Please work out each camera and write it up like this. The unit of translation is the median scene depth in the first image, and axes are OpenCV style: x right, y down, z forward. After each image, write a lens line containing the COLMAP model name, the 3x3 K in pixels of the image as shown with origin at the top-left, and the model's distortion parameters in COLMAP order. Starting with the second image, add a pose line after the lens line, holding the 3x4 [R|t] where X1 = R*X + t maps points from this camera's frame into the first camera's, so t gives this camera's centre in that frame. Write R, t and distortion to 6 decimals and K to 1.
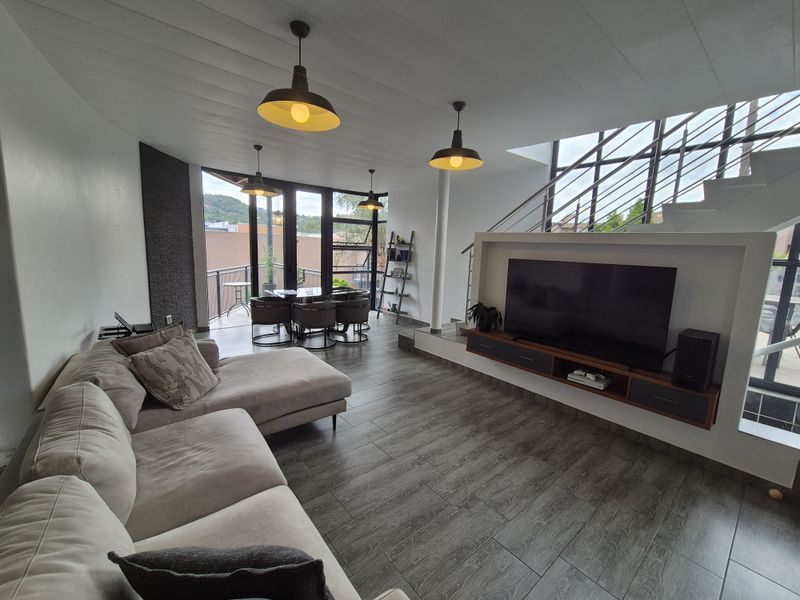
lens RADIAL K [[329.3, 0, 398.7], [0, 329.3, 295.7], [0, 0, 1]] dist [-0.001093, -0.000039]
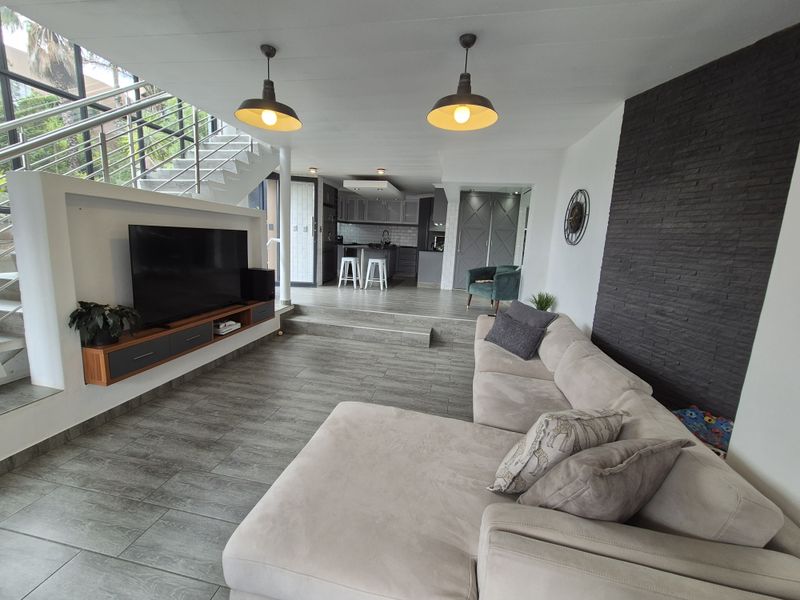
lens RADIAL K [[329.3, 0, 398.7], [0, 329.3, 295.7], [0, 0, 1]] dist [-0.001093, -0.000039]
pose [[-0.631588, -0.199754, 0.749129, -0.795192], [0.038634, 0.956930, 0.287736, -0.201913], [-0.774341, 0.210673, -0.596668, 1.380614]]
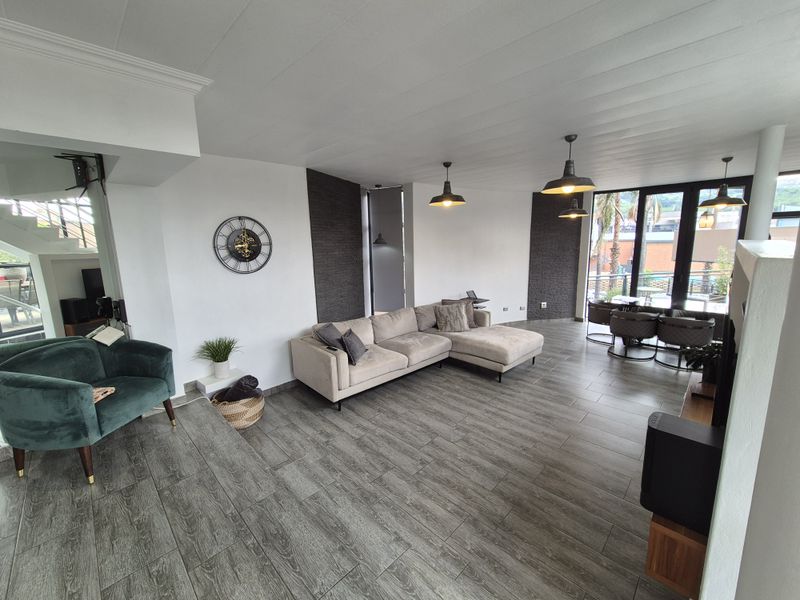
lens RADIAL K [[329.3, 0, 398.7], [0, 329.3, 295.7], [0, 0, 1]] dist [-0.001093, -0.000039]
pose [[0.088559, 0.121704, -0.988608, 1.293976], [-0.118676, 0.986727, 0.110841, -0.105026], [0.988976, 0.107508, 0.101827, 0.375241]]
